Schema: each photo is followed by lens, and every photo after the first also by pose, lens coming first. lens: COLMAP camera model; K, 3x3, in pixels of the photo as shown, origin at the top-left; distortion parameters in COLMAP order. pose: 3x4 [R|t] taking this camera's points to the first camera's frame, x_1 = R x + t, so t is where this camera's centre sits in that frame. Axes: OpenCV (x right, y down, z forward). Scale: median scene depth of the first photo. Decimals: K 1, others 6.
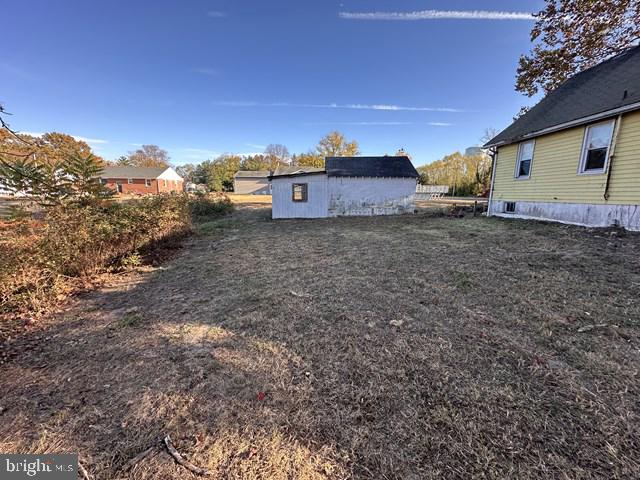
lens RADIAL K [[253.7, 0, 318.8], [0, 253.7, 240.8], [0, 0, 1]] dist [-0.007167, 0.000955]
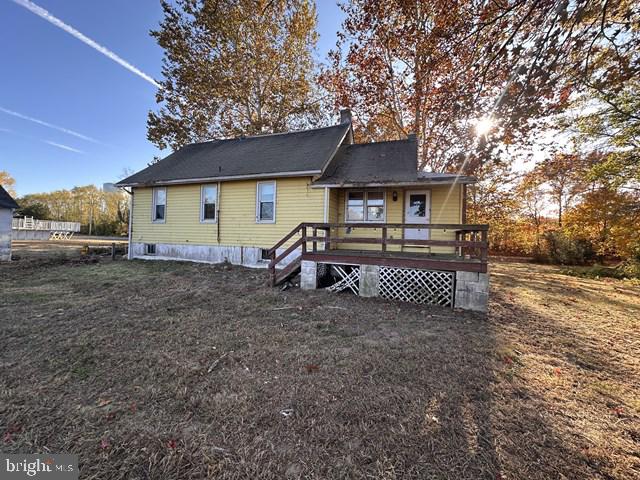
lens RADIAL K [[253.7, 0, 320.9], [0, 253.7, 239.3], [0, 0, 1]] dist [-0.007167, 0.000955]
pose [[0.346461, 0.007484, 0.938035, 0.062810], [0.142155, 0.988001, -0.060387, -0.018059], [-0.927231, 0.154268, 0.341240, 0.037515]]
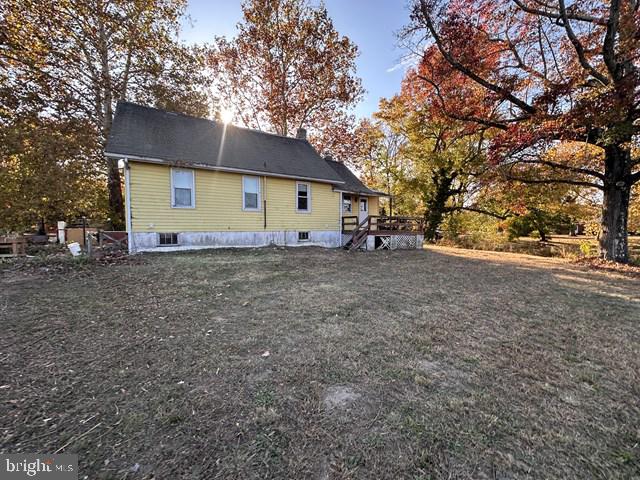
lens RADIAL K [[253.7, 0, 319.5], [0, 253.7, 241.0], [0, 0, 1]] dist [-0.007167, 0.000955]
pose [[-0.512610, -0.039784, 0.857699, -0.281702], [0.155597, 0.978083, 0.138361, -0.193199], [-0.844405, 0.204381, -0.495185, 1.159108]]
